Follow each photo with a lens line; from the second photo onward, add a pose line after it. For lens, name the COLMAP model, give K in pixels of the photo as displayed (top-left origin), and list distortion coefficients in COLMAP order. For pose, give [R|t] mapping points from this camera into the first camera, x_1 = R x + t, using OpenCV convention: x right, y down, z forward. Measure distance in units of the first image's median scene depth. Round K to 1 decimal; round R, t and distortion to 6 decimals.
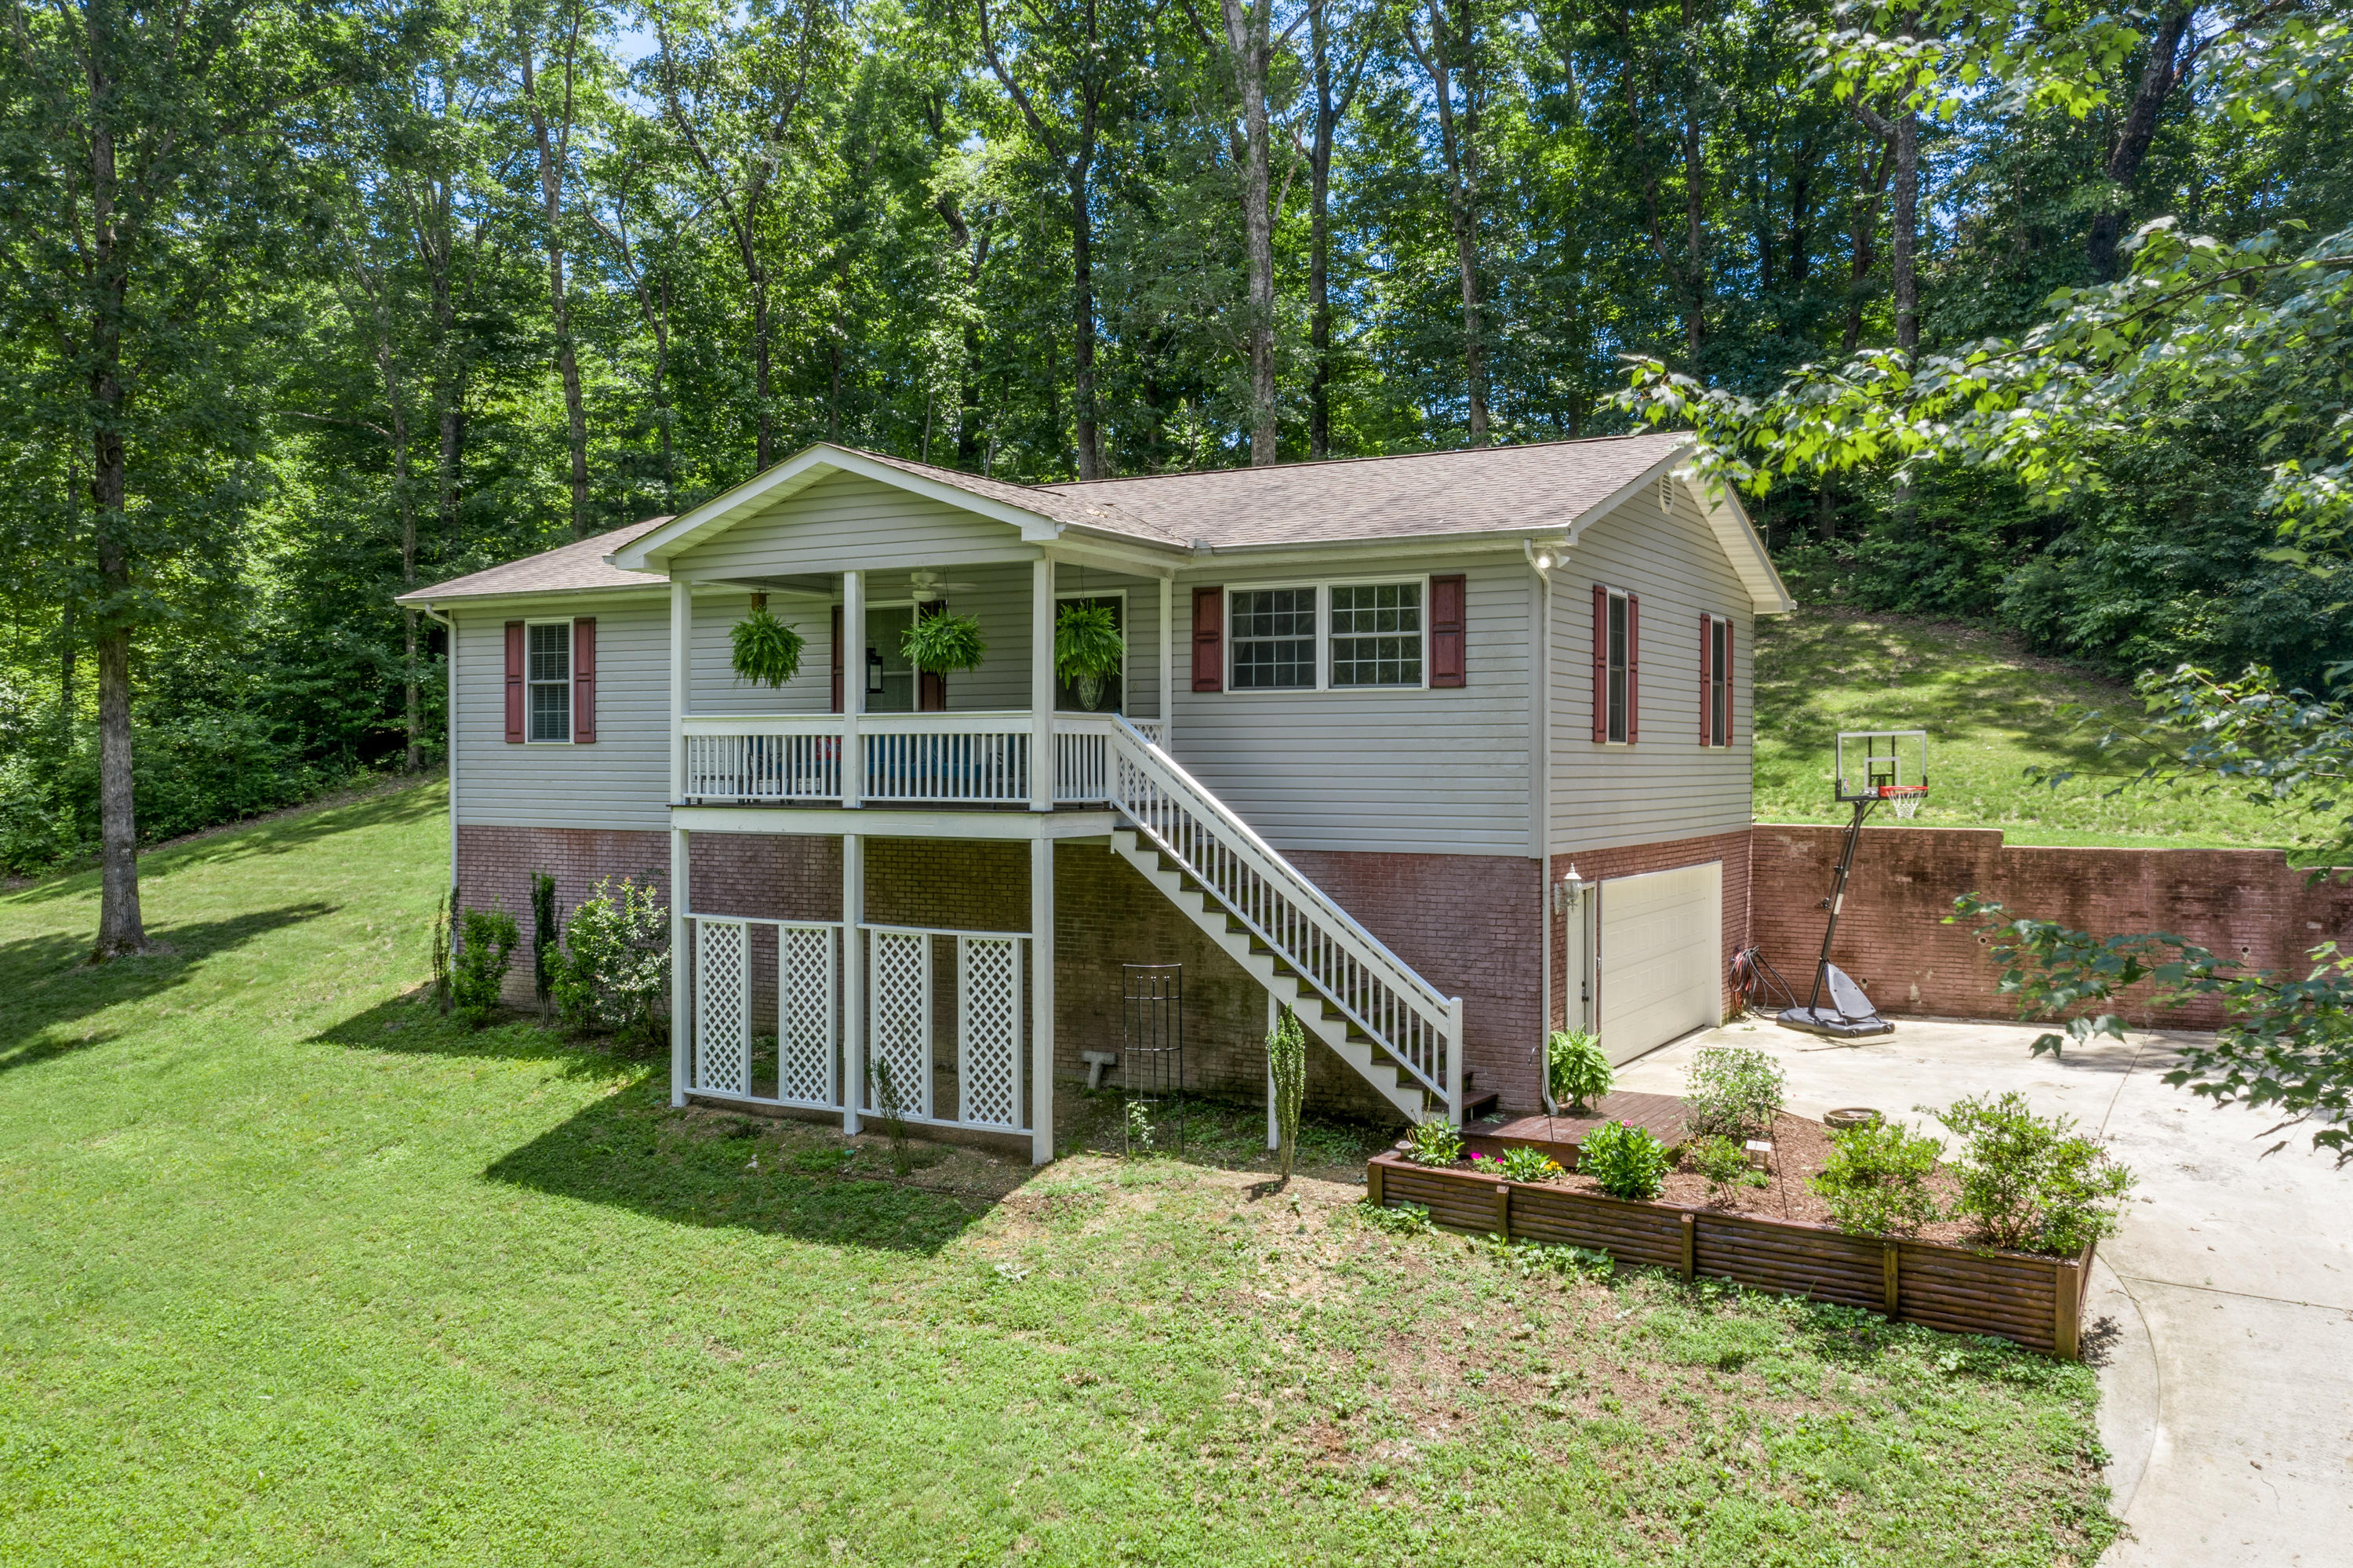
lens RADIAL K [[1902.0, 0, 1173.5], [0, 1902.0, 771.2], [0, 0, 1]] dist [-0.034086, 0.085366]
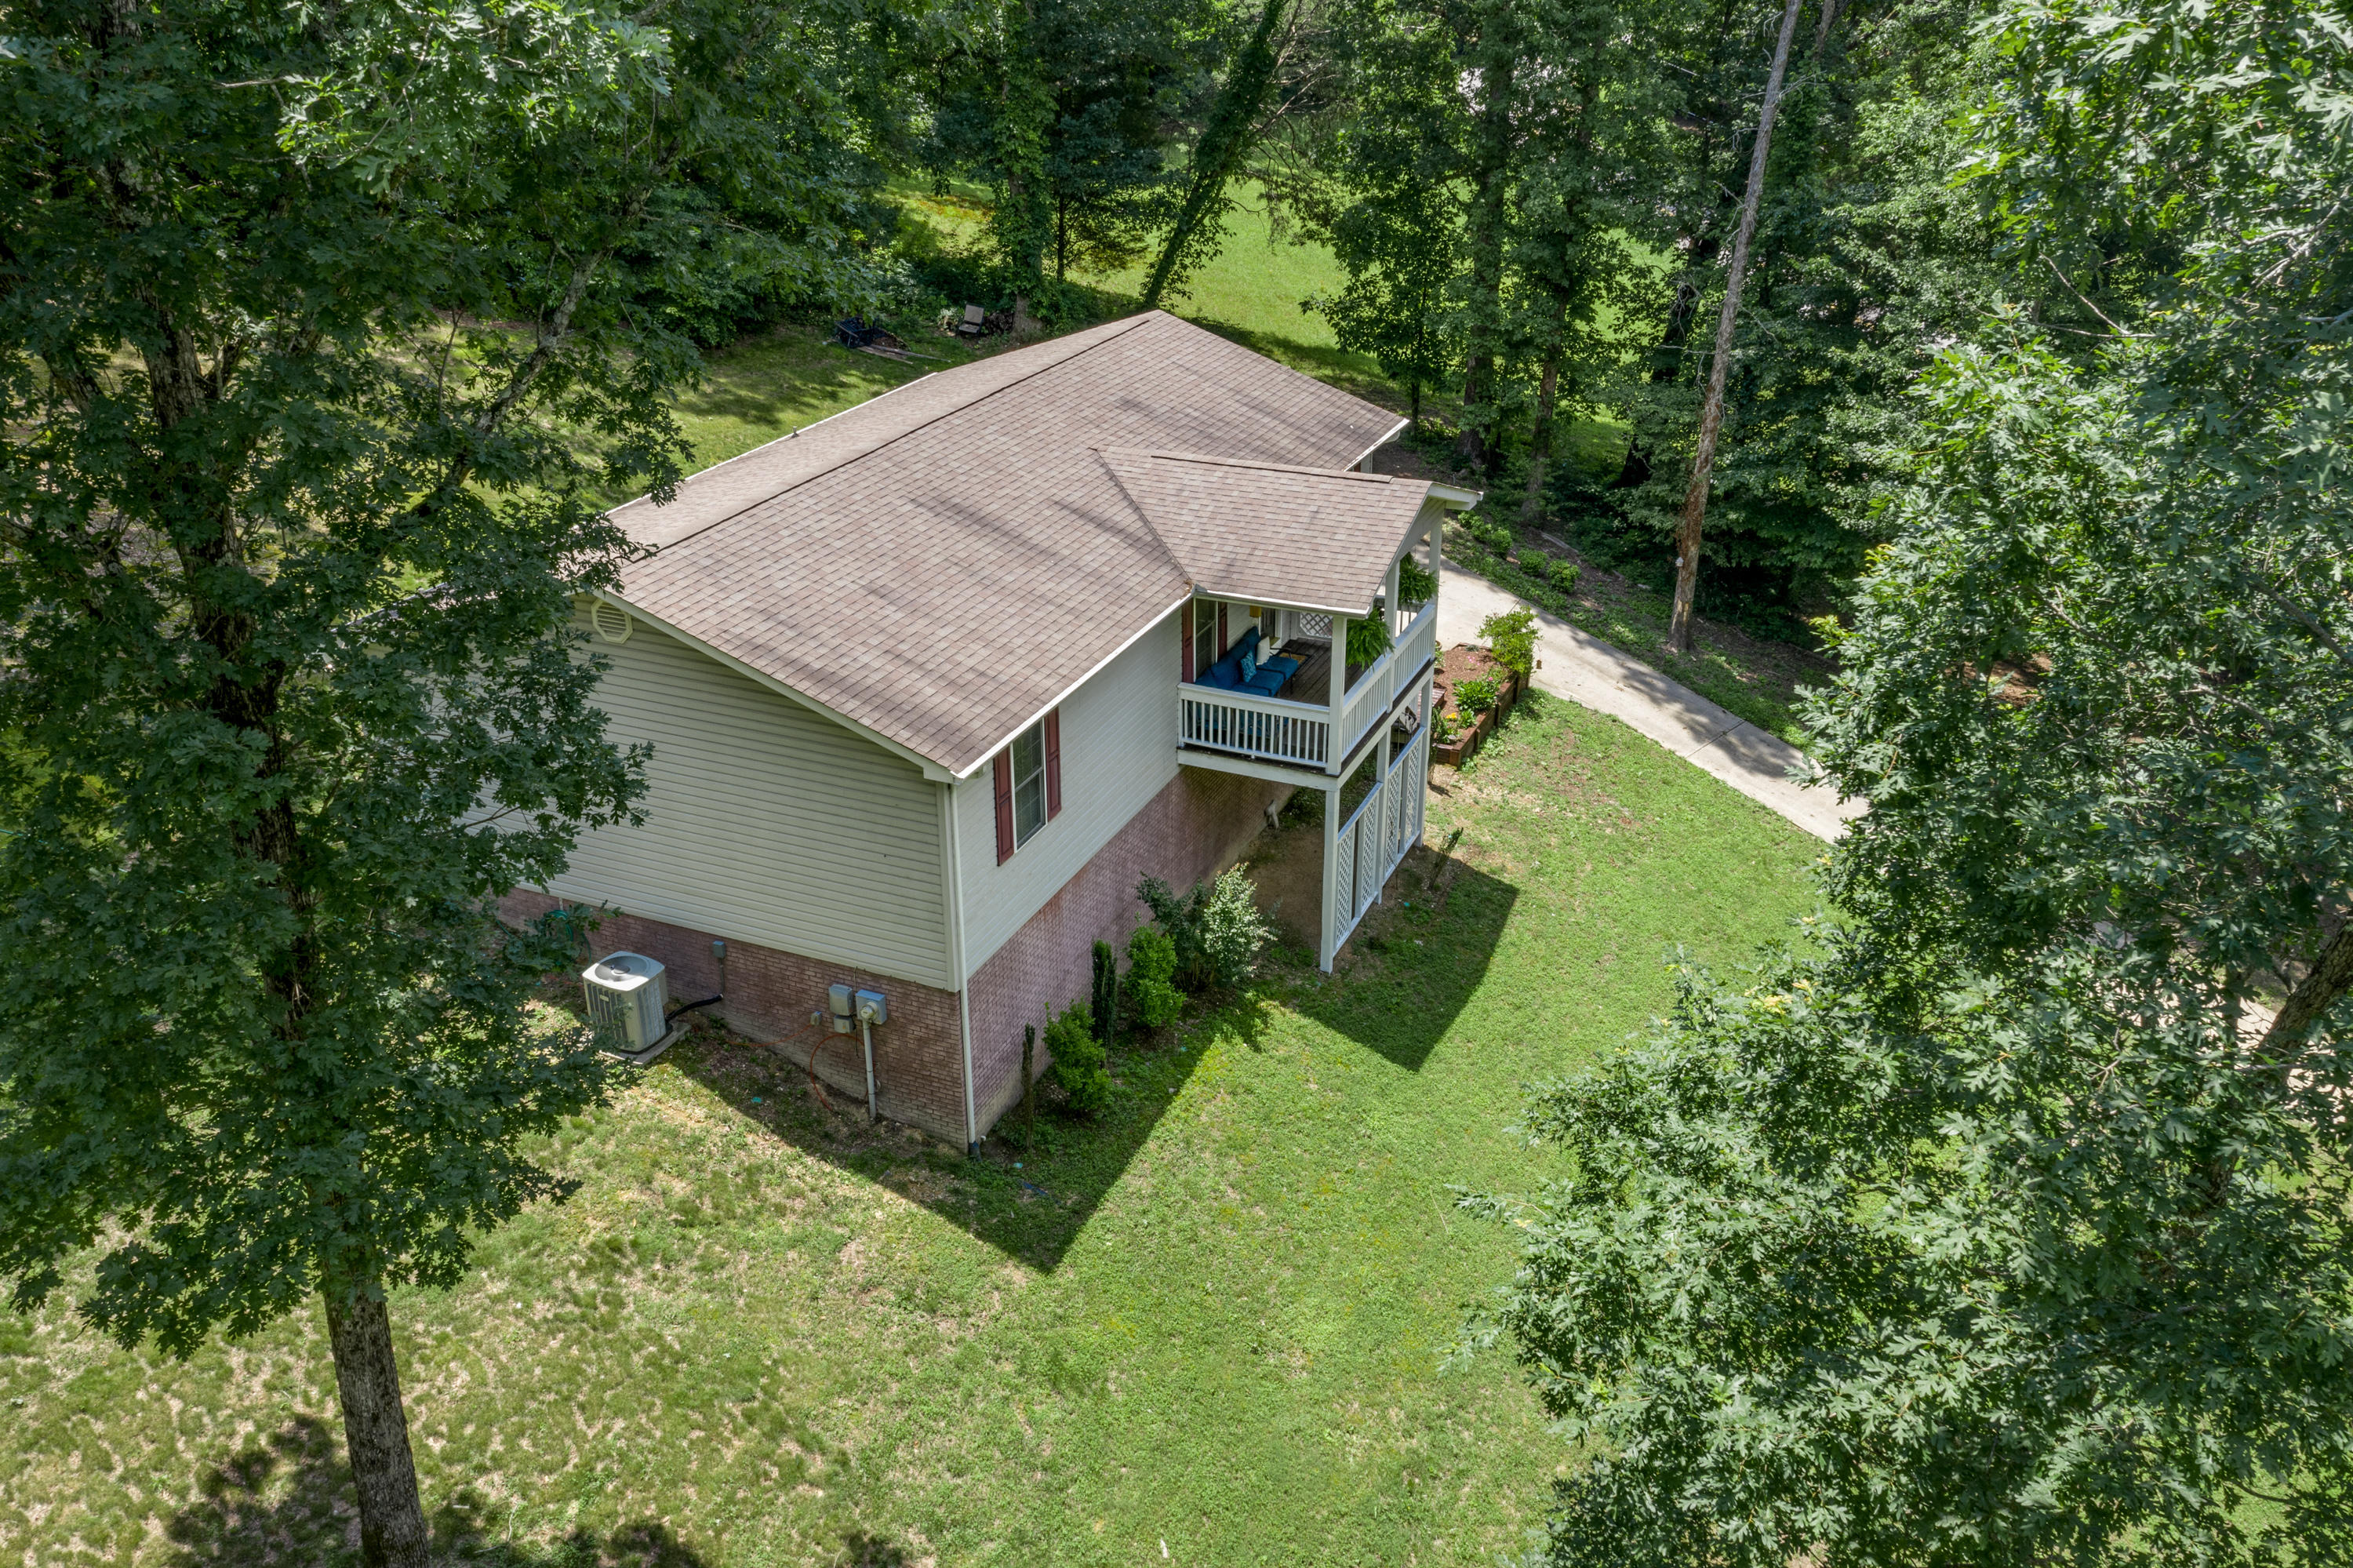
lens RADIAL K [[1908.4, 0, 1172.7], [0, 1908.4, 776.9], [0, 0, 1]] dist [-0.031643, 0.072845]
pose [[-0.116078, -0.424481, 0.897965, -1.540507], [0.008755, 0.903604, 0.428279, -0.586139], [-0.993202, 0.057575, -0.101172, 1.340760]]
